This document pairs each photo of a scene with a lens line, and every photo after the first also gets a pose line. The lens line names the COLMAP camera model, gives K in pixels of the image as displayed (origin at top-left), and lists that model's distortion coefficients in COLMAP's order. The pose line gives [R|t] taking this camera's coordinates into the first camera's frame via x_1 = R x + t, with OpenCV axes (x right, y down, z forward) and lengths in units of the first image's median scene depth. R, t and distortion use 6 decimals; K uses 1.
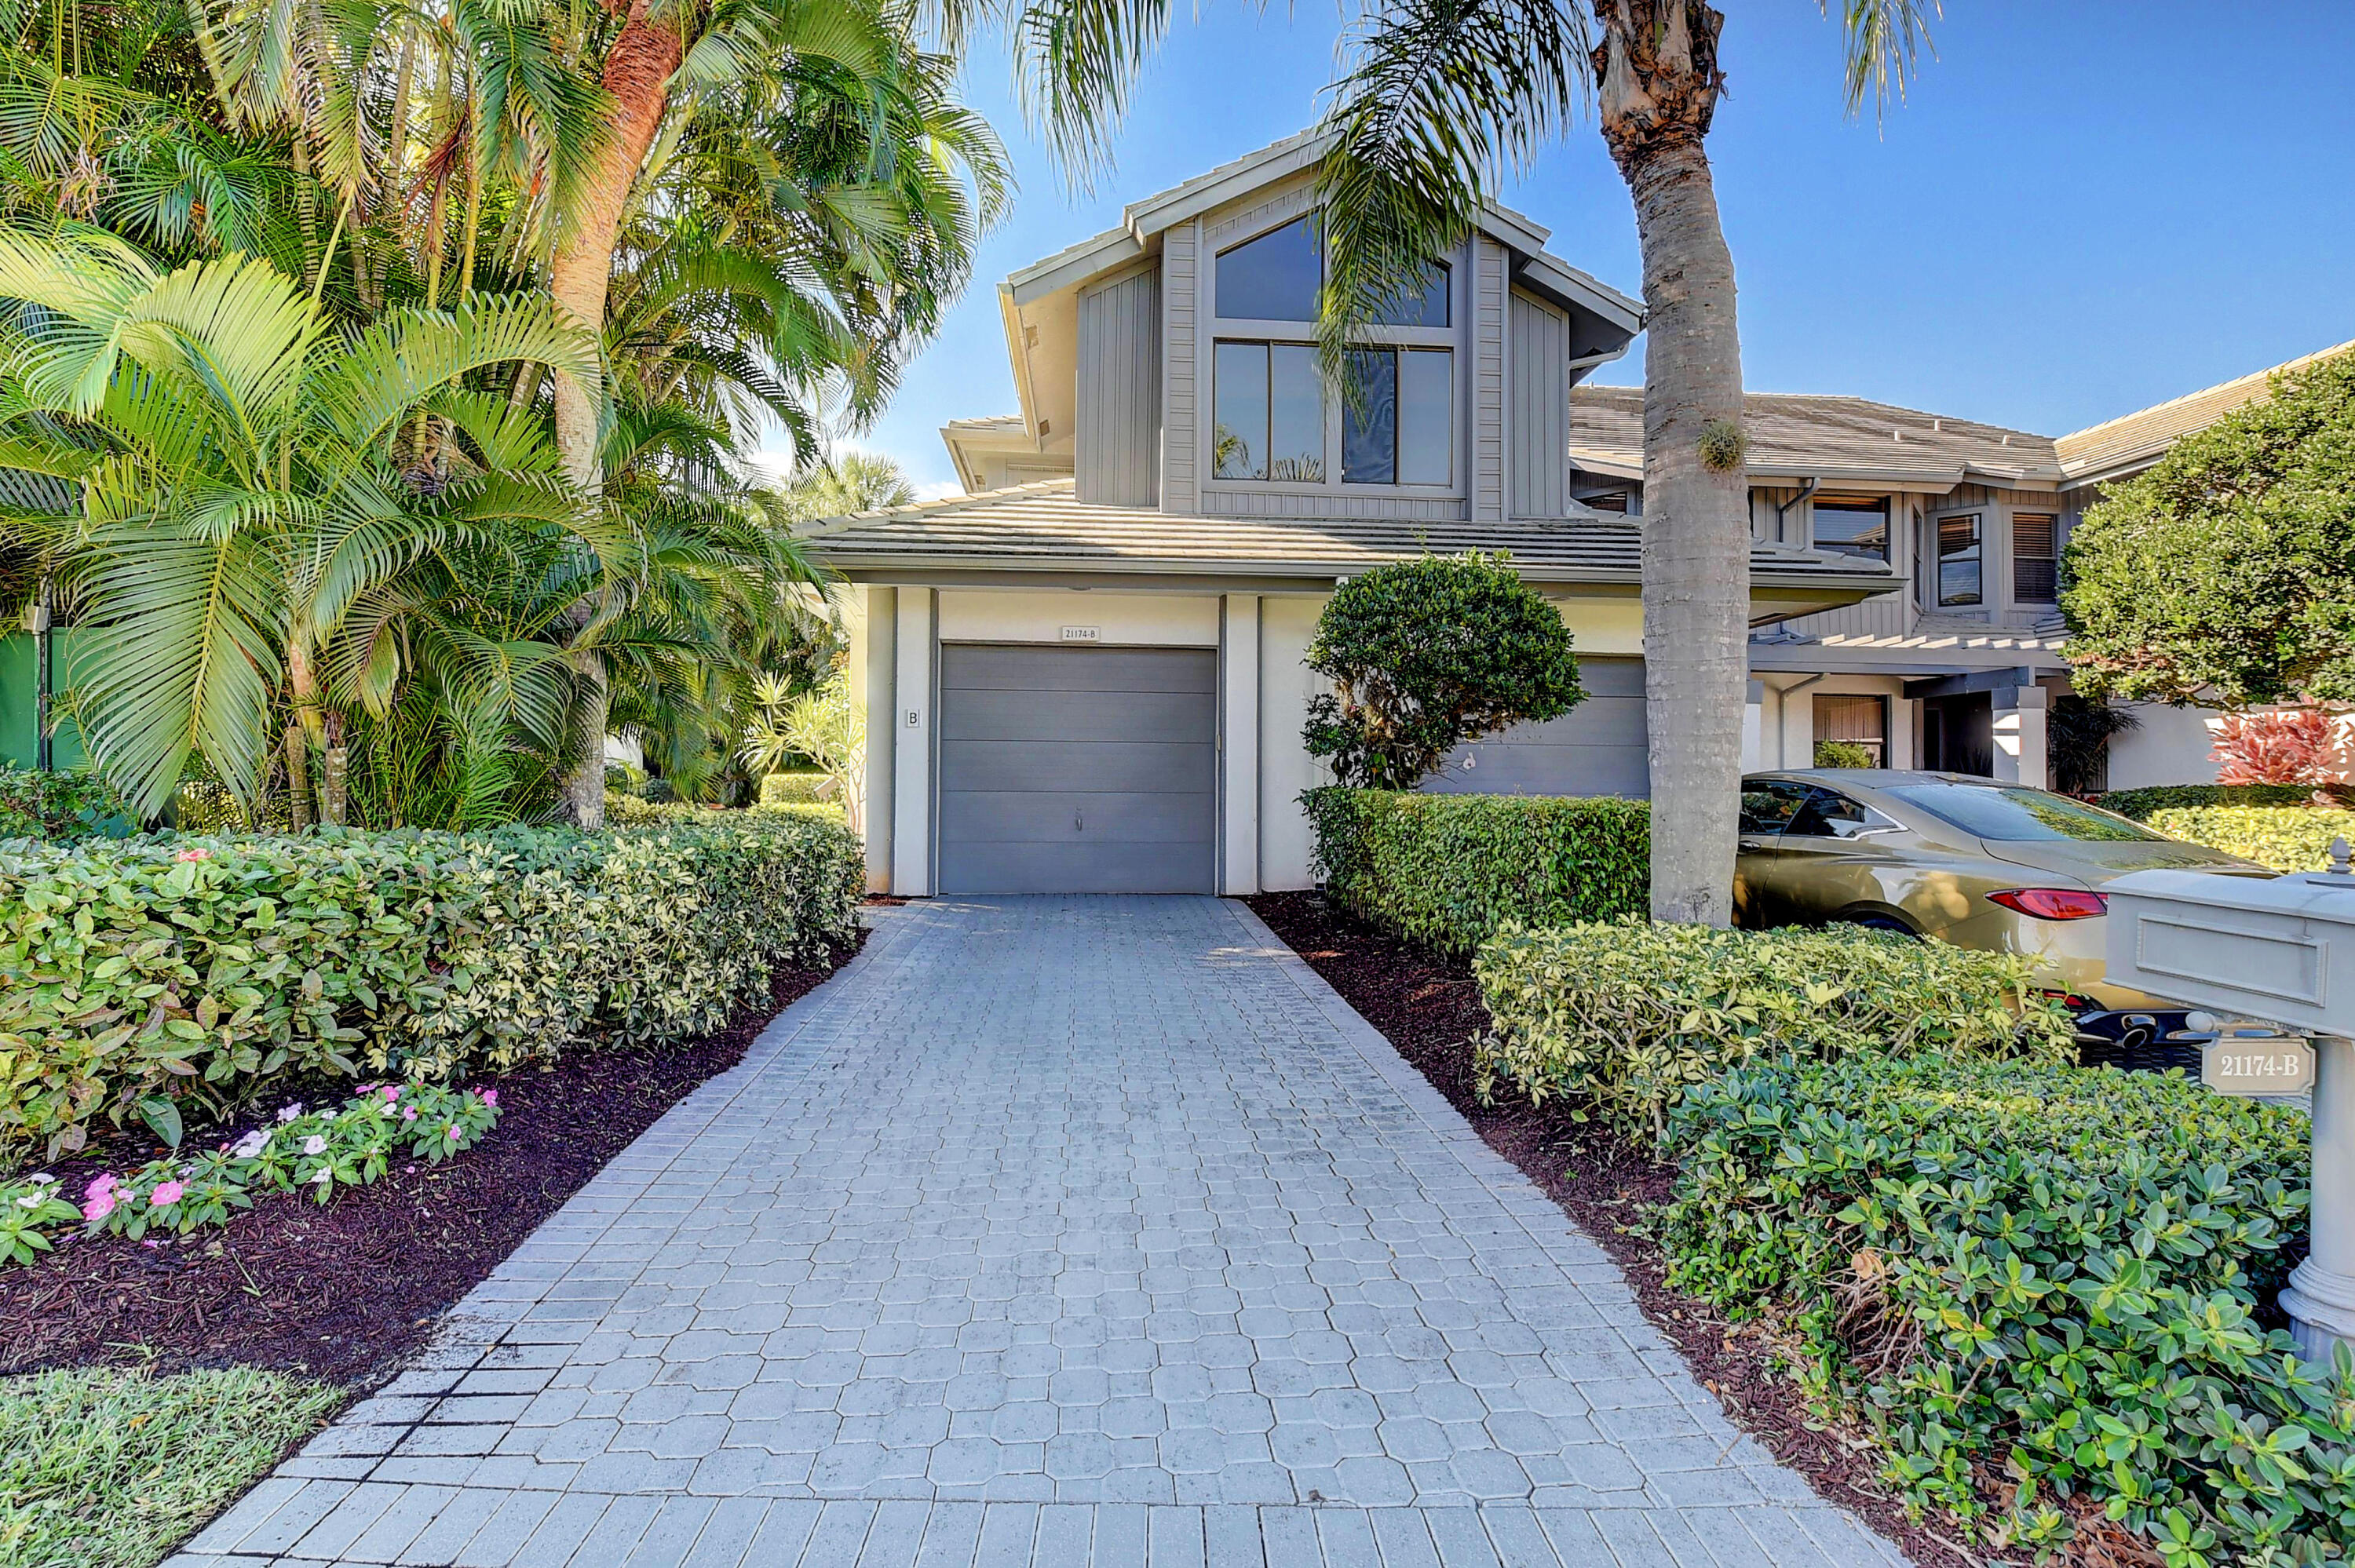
lens RADIAL K [[1042.5, 0, 1179.1], [0, 1042.5, 783.9], [0, 0, 1]] dist [-0.007284, -0.010902]
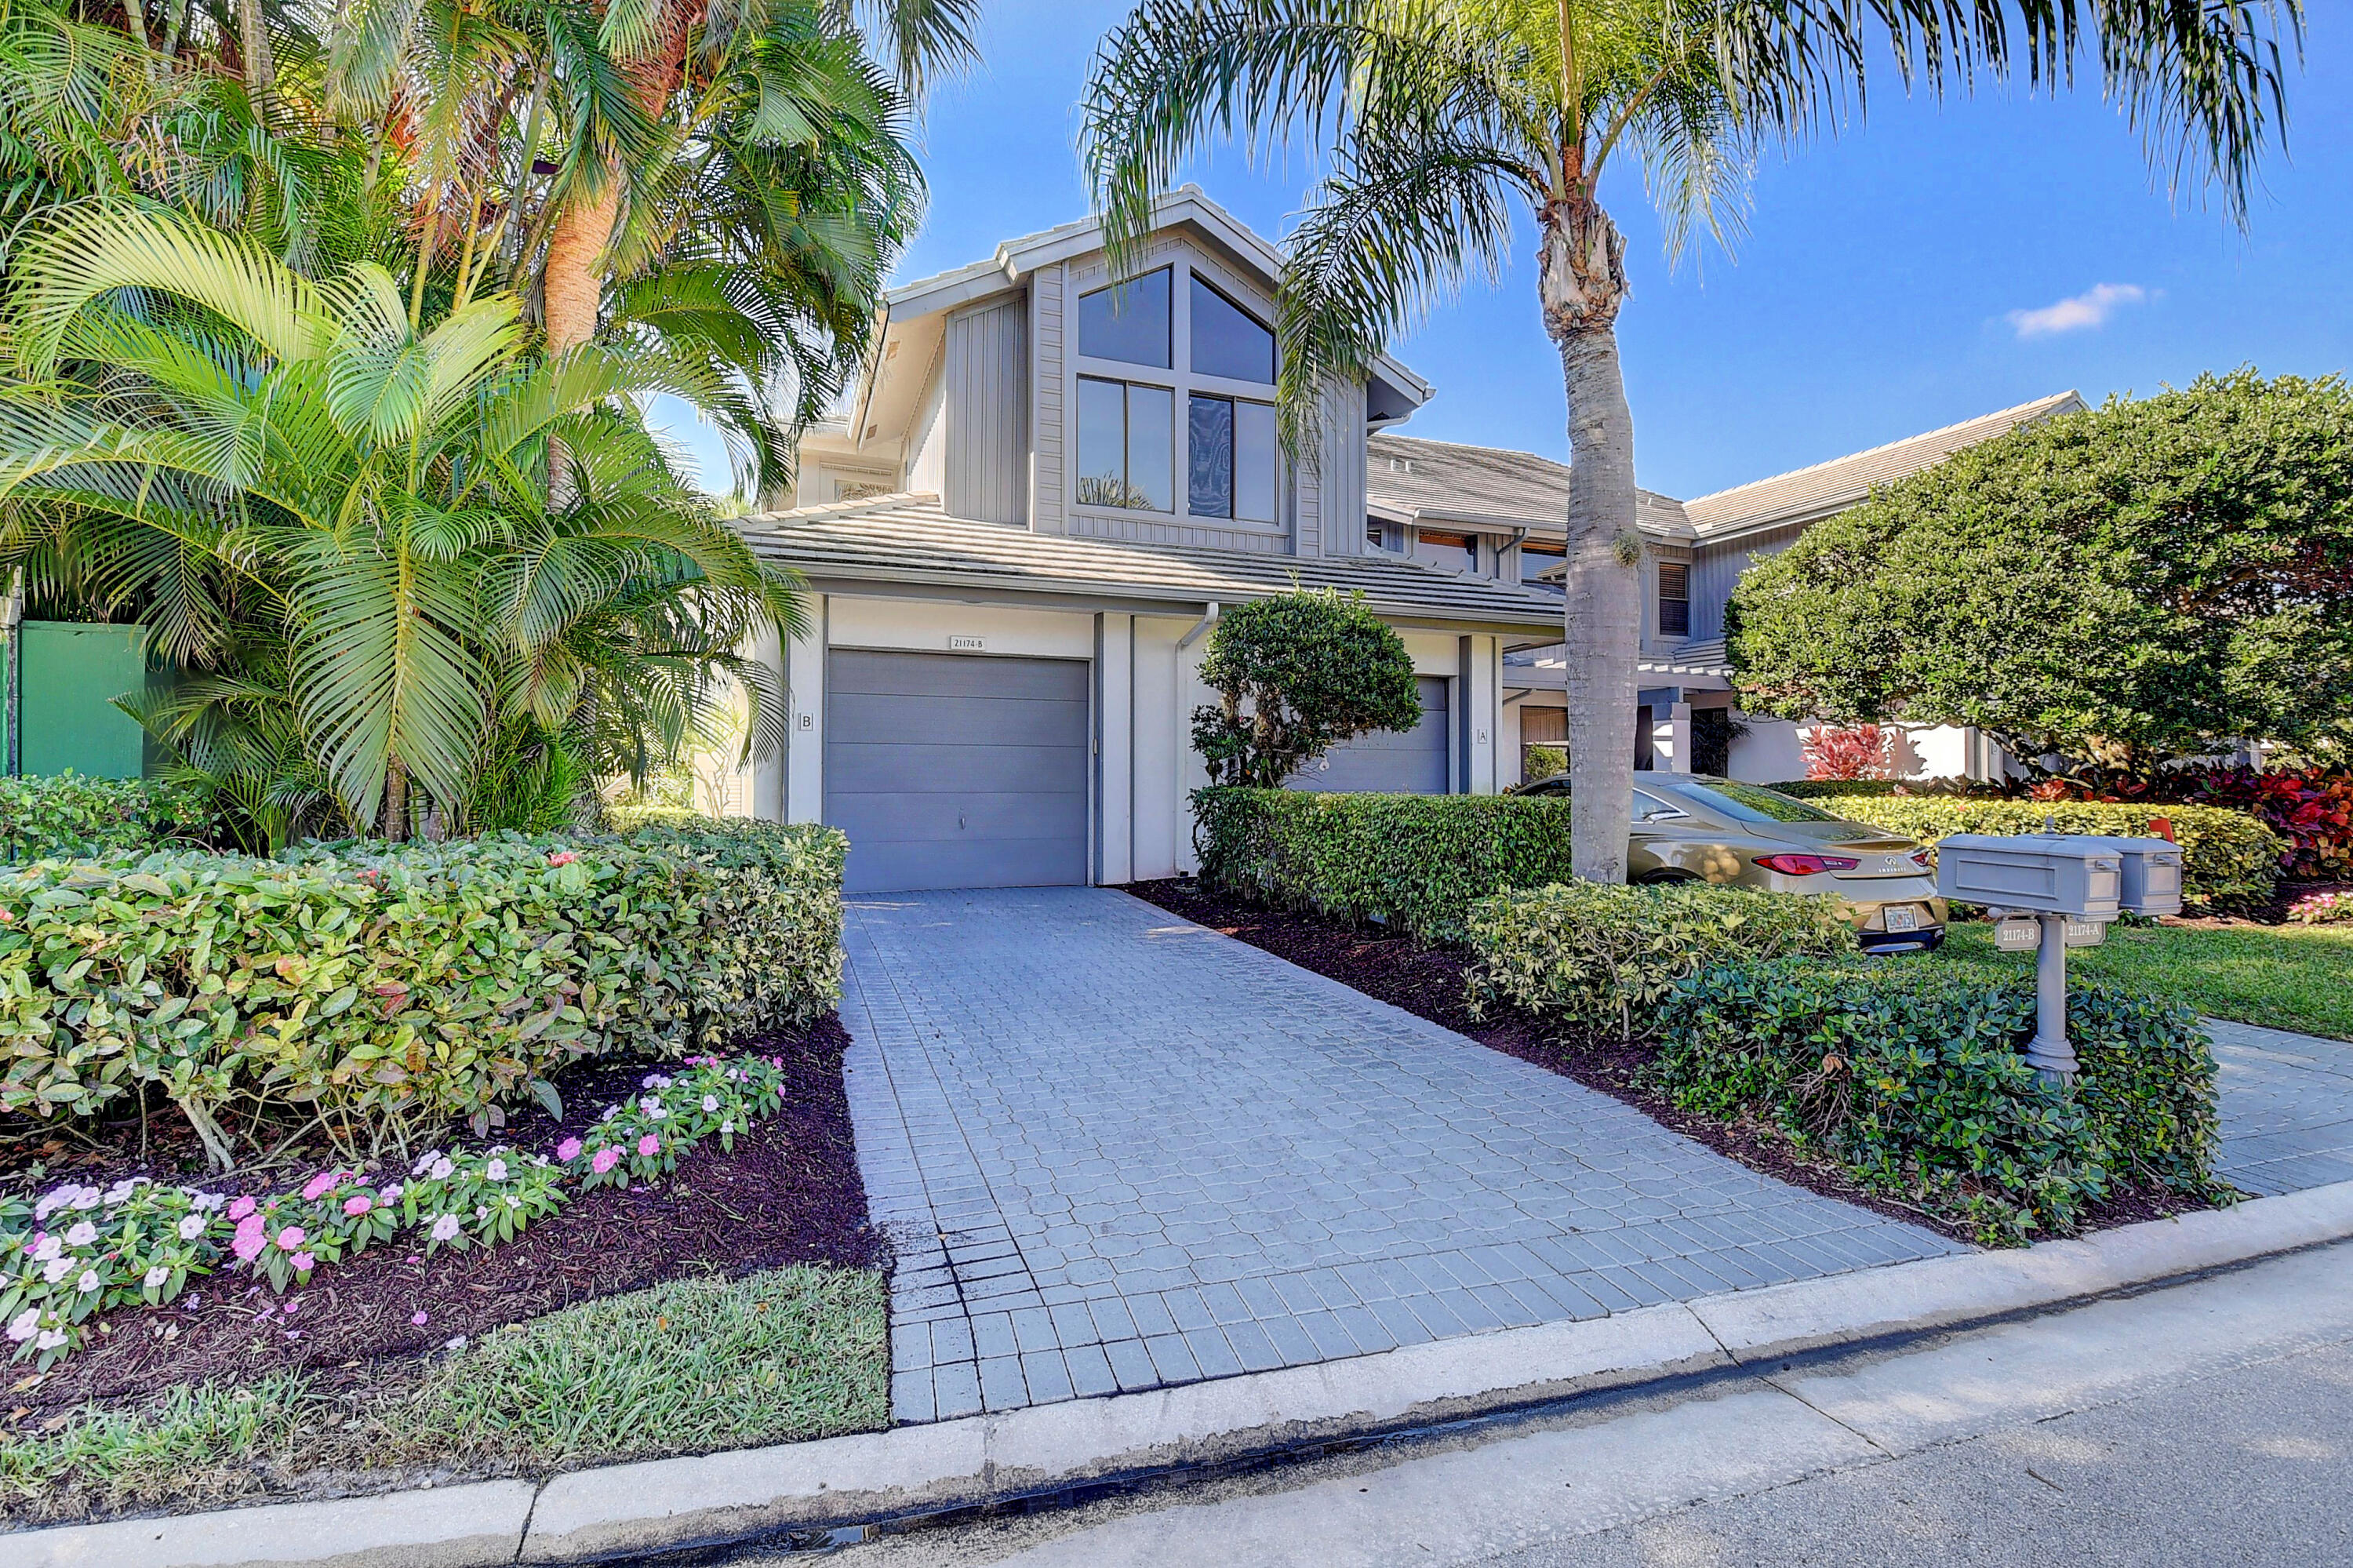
lens RADIAL K [[1041.8, 0, 1170.4], [0, 1041.8, 787.4], [0, 0, 1]] dist [-0.007284, -0.010902]
pose [[0.960777, -0.006743, 0.277239, -0.248059], [0.005043, 0.999964, 0.006847, -0.004635], [-0.277275, -0.005181, 0.960777, -0.102740]]
